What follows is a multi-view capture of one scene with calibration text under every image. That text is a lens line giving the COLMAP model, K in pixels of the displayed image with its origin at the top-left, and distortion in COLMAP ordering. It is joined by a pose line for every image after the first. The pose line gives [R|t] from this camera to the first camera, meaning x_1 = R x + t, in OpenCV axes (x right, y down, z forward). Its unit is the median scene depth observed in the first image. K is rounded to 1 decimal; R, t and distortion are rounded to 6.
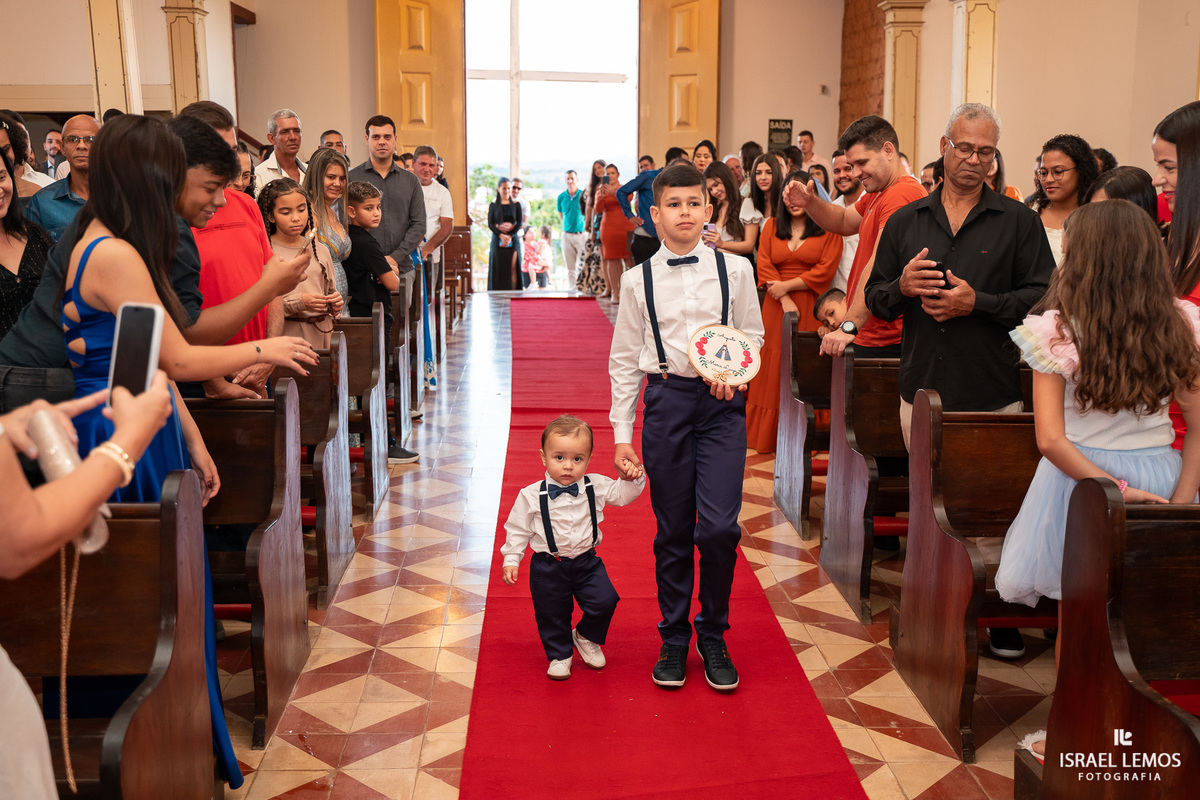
lens RADIAL K [[1300.3, 0, 599.5], [0, 1300.3, 399.2], [0, 0, 1]] dist [-0.001329, 0.000000]
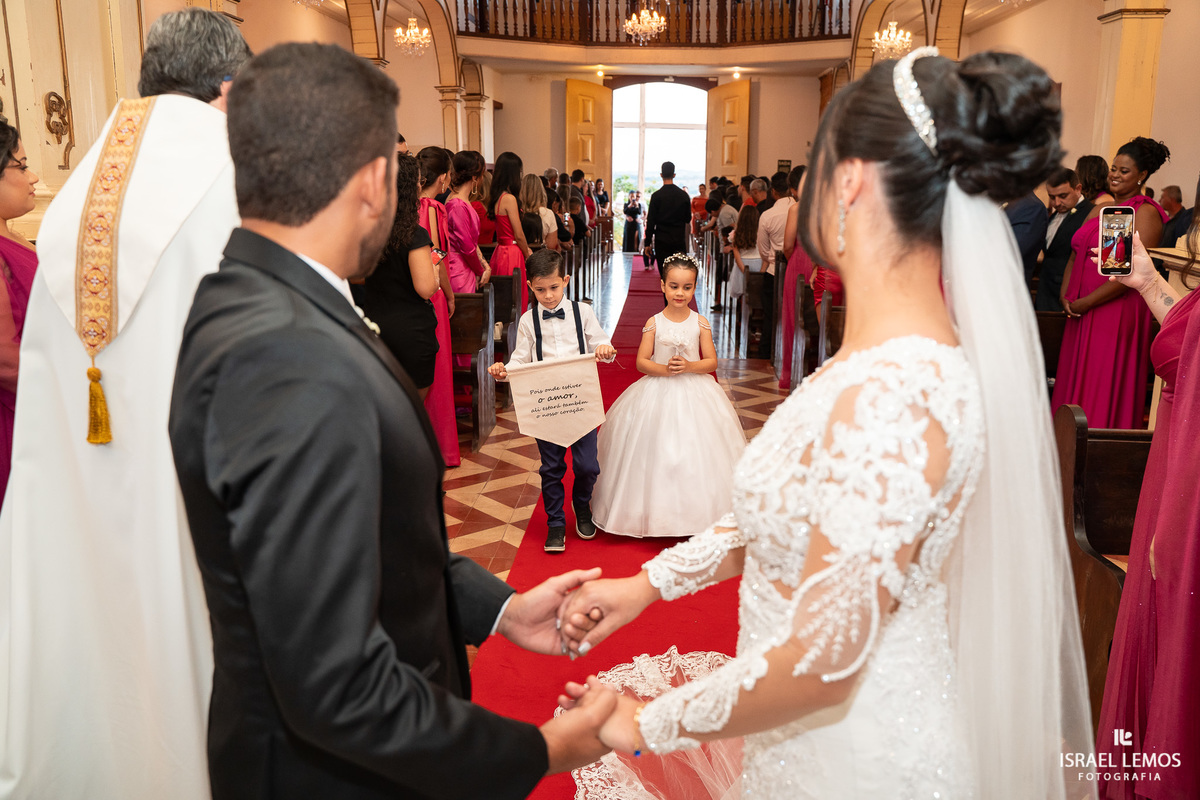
lens RADIAL K [[971.6, 0, 606.6], [0, 971.6, 389.4], [0, 0, 1]] dist [-0.101274, 0.038777]
pose [[0.994537, 0.028108, -0.100527, 0.037815], [-0.023971, 0.998825, 0.042131, 0.056383], [0.101593, -0.039491, 0.994042, -0.389653]]
